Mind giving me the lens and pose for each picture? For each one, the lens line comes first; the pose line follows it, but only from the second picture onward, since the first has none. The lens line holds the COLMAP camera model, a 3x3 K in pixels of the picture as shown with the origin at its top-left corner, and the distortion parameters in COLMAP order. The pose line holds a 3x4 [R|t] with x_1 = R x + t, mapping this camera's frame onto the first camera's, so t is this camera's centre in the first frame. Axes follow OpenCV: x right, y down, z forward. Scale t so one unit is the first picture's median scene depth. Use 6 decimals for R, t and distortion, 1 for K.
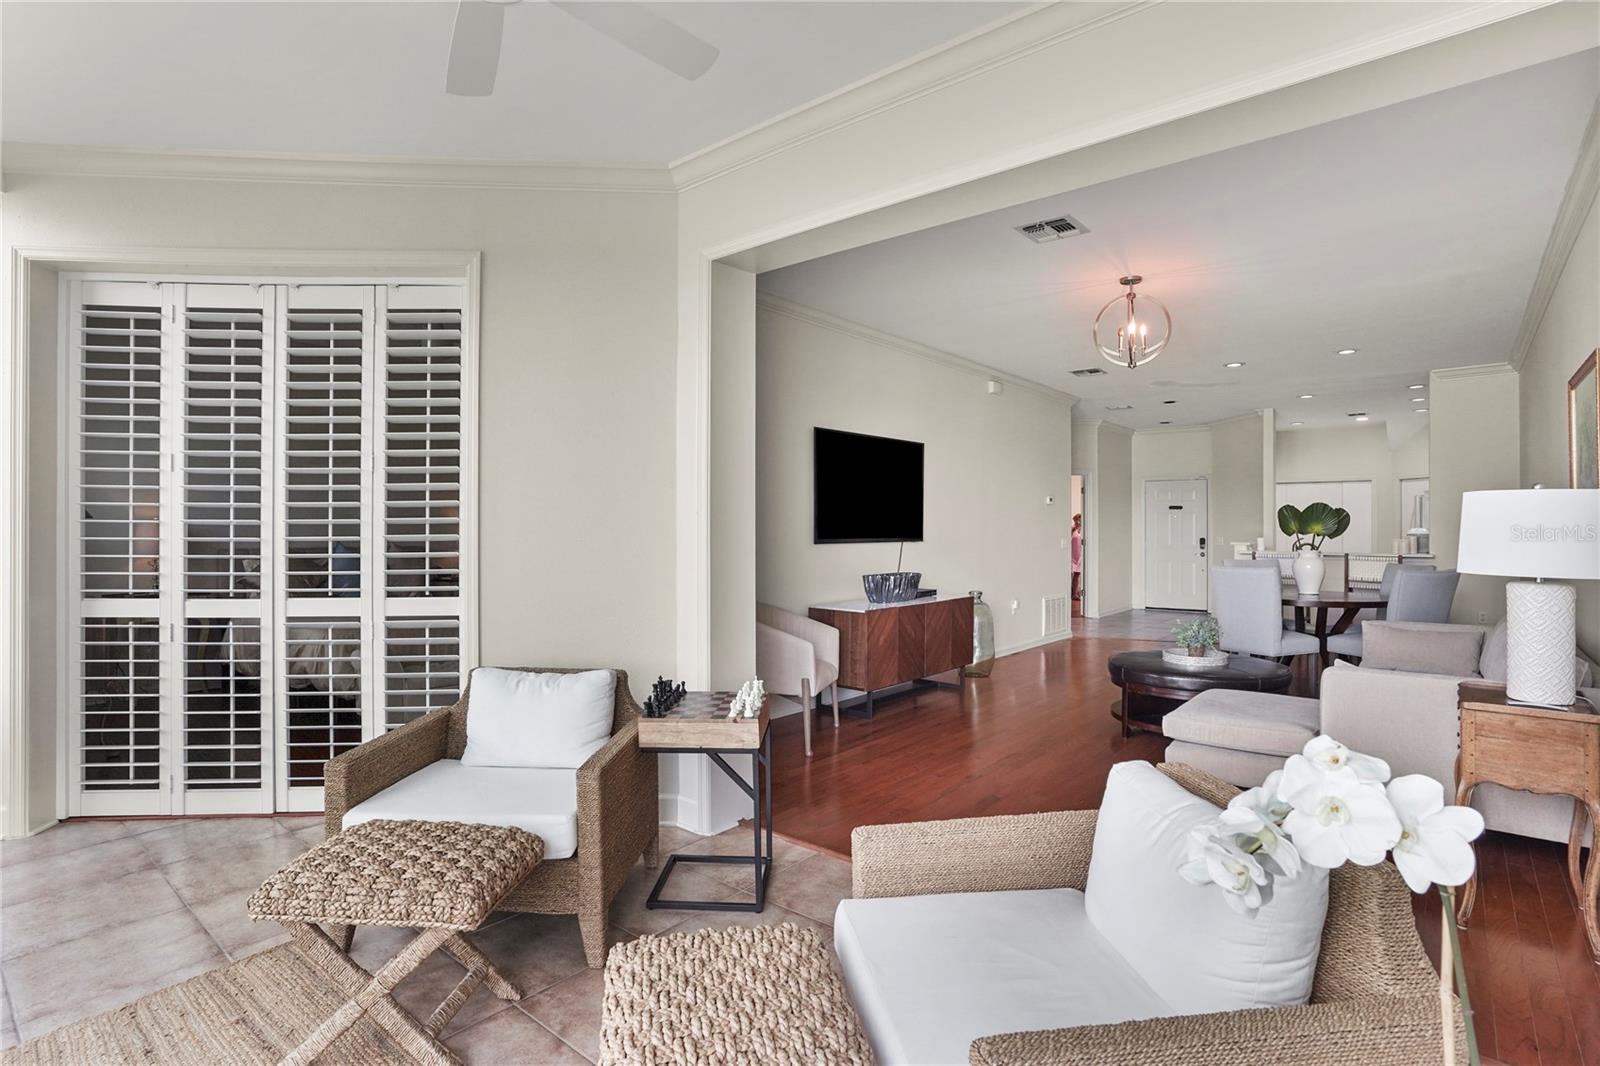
lens RADIAL K [[784.9, 0, 798.6], [0, 784.9, 537.7], [0, 0, 1]] dist [-0.055519, 0.015960]
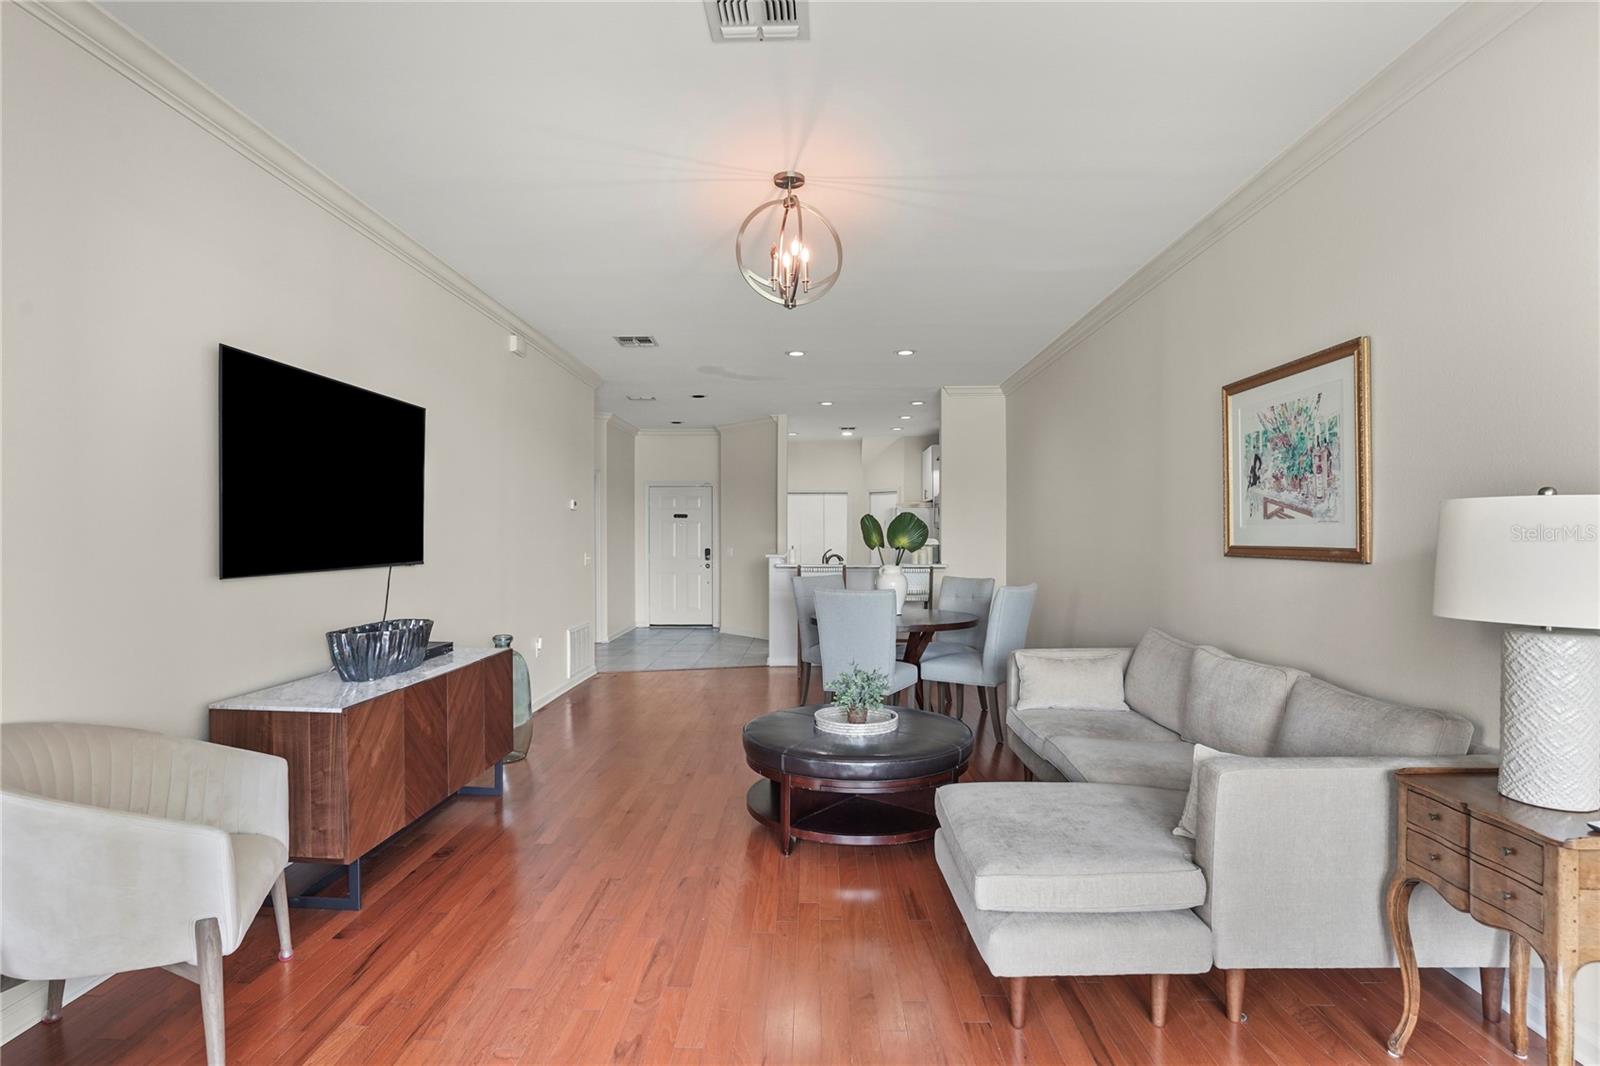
lens RADIAL K [[784.9, 0, 775.9], [0, 784.9, 539.1], [0, 0, 1]] dist [-0.055519, 0.015960]
pose [[0.790751, -0.002809, 0.612131, 0.001346], [0.007239, 0.999962, -0.004763, -0.011382], [-0.612095, 0.008198, 0.790742, 0.374348]]
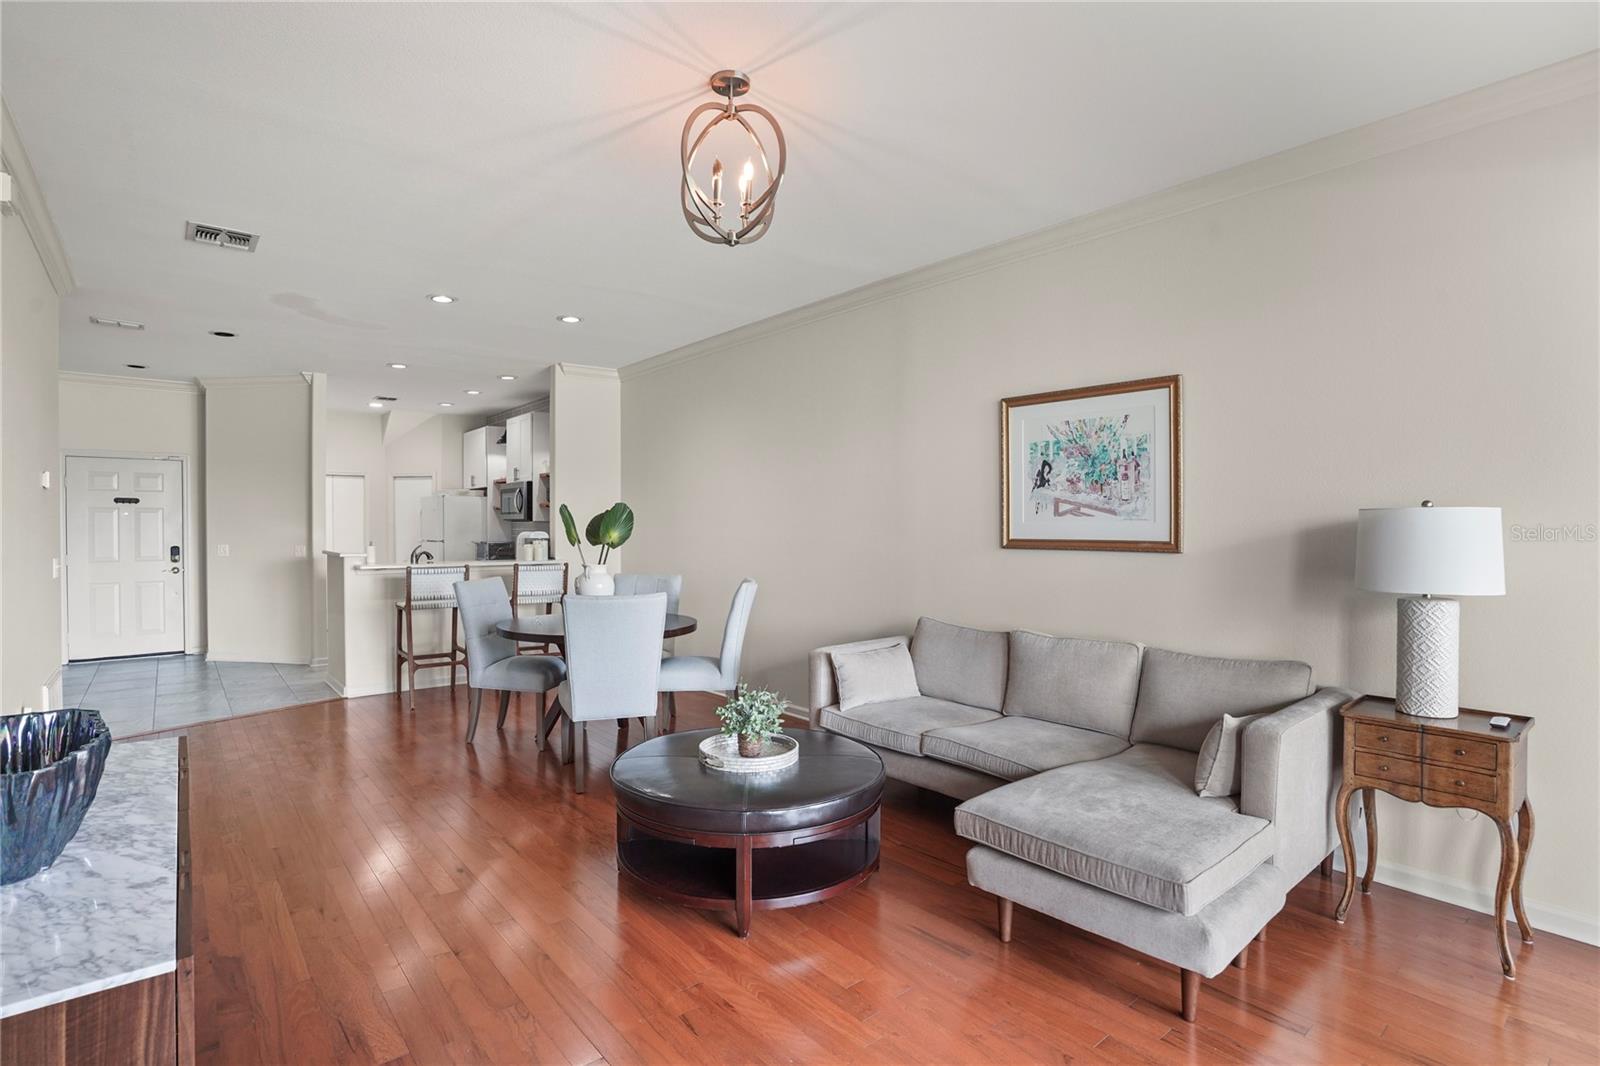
lens RADIAL K [[784.9, 0, 776.2], [0, 784.9, 537.2], [0, 0, 1]] dist [-0.055519, 0.015960]
pose [[0.187698, -0.017387, 0.982073, -0.074740], [0.013796, 0.999791, 0.015064, -0.021087], [-0.982130, 0.010721, 0.187899, 0.698260]]
